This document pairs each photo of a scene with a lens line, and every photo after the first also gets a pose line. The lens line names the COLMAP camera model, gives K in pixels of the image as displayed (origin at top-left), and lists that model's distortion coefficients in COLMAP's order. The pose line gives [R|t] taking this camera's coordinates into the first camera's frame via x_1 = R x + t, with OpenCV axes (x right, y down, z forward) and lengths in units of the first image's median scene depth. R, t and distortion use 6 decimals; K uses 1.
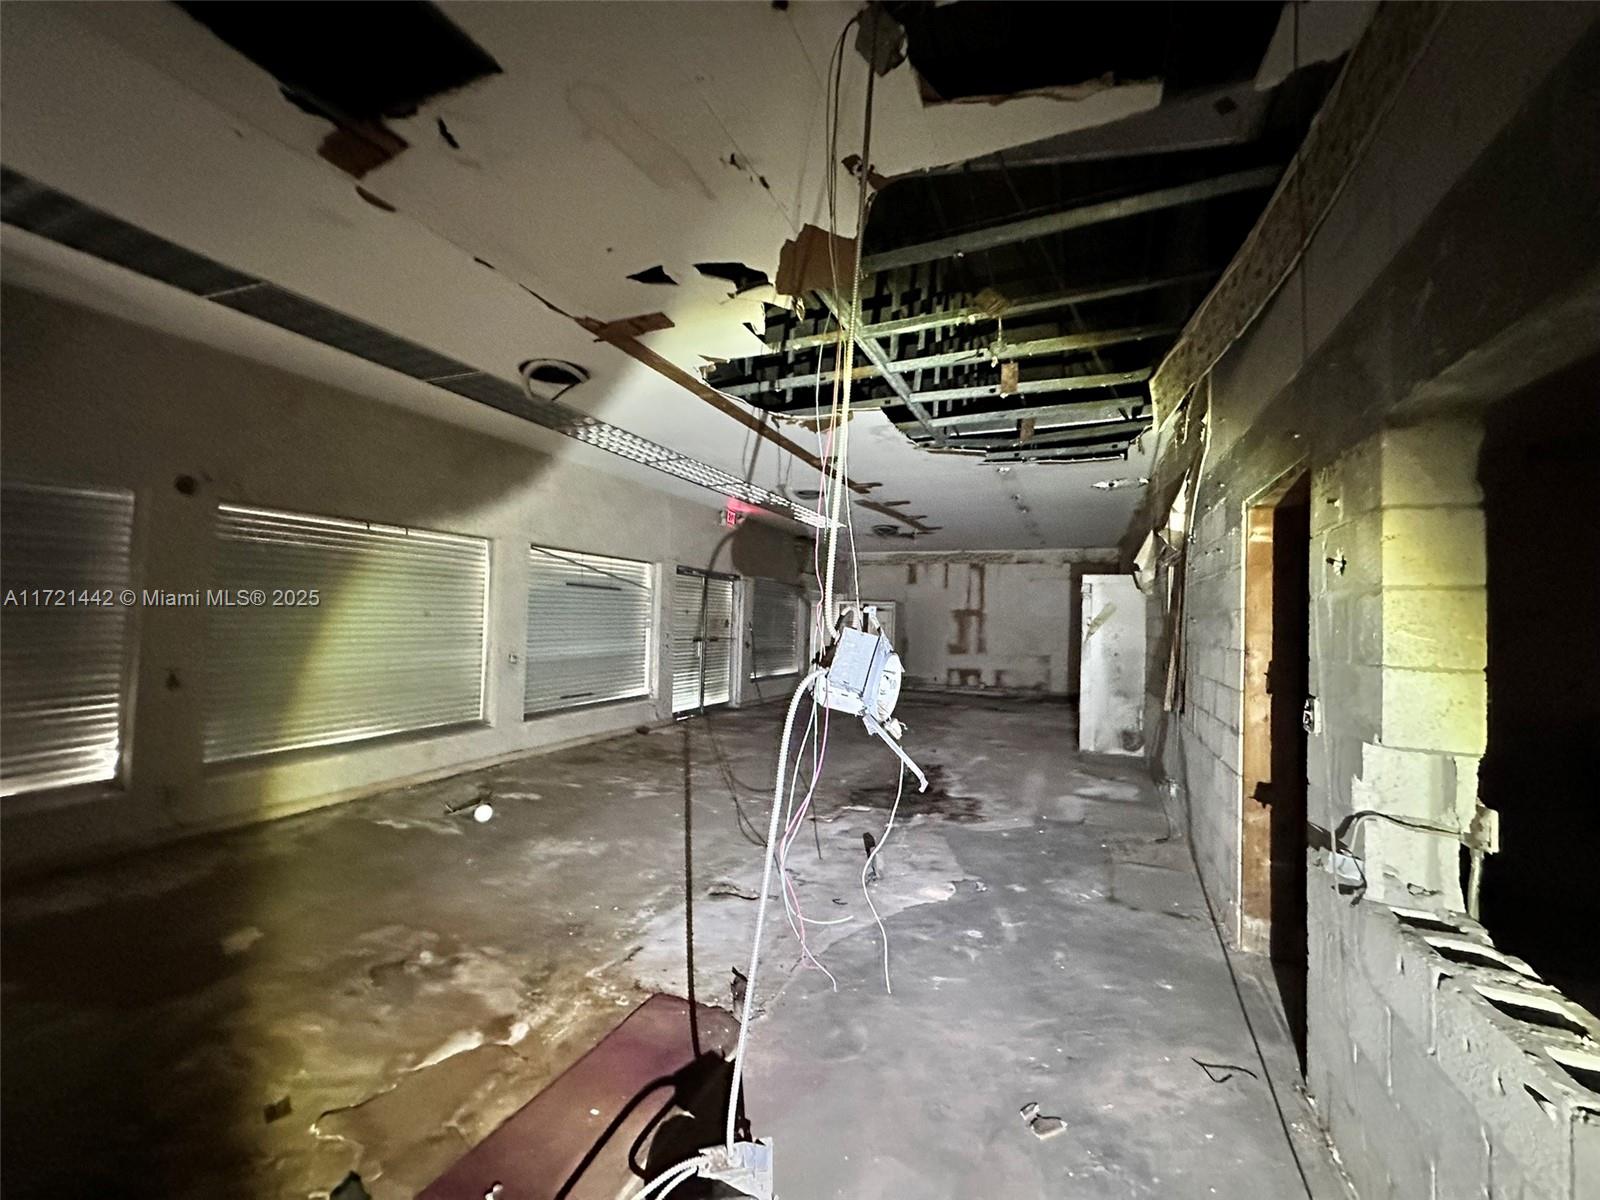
lens RADIAL K [[641.0, 0, 798.1], [0, 641.0, 597.3], [0, 0, 1]] dist [-0.002282, 0.001078]
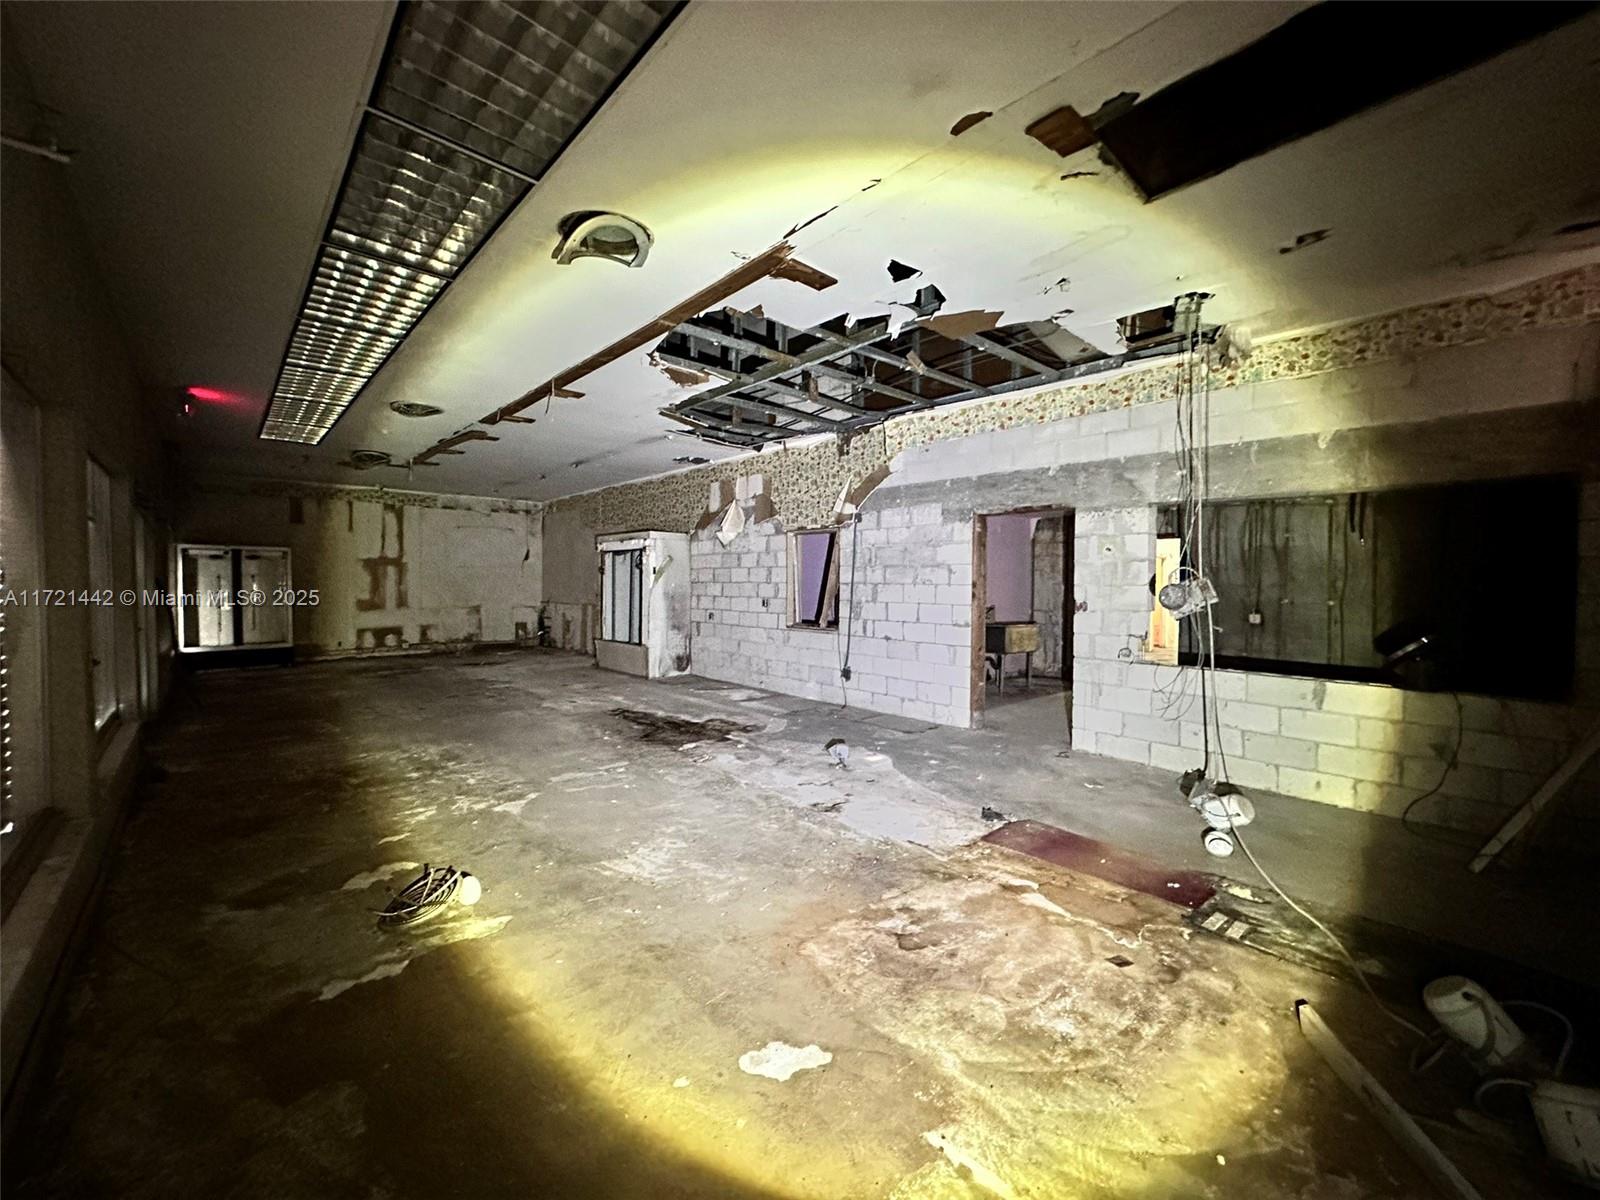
lens RADIAL K [[641.0, 0, 803.4], [0, 641.0, 600.6], [0, 0, 1]] dist [-0.002282, 0.001078]
pose [[0.395501, -0.057072, 0.916691, -1.032047], [-0.024958, 0.997031, 0.072842, -0.001073], [-0.918127, -0.051688, 0.392902, 0.521163]]
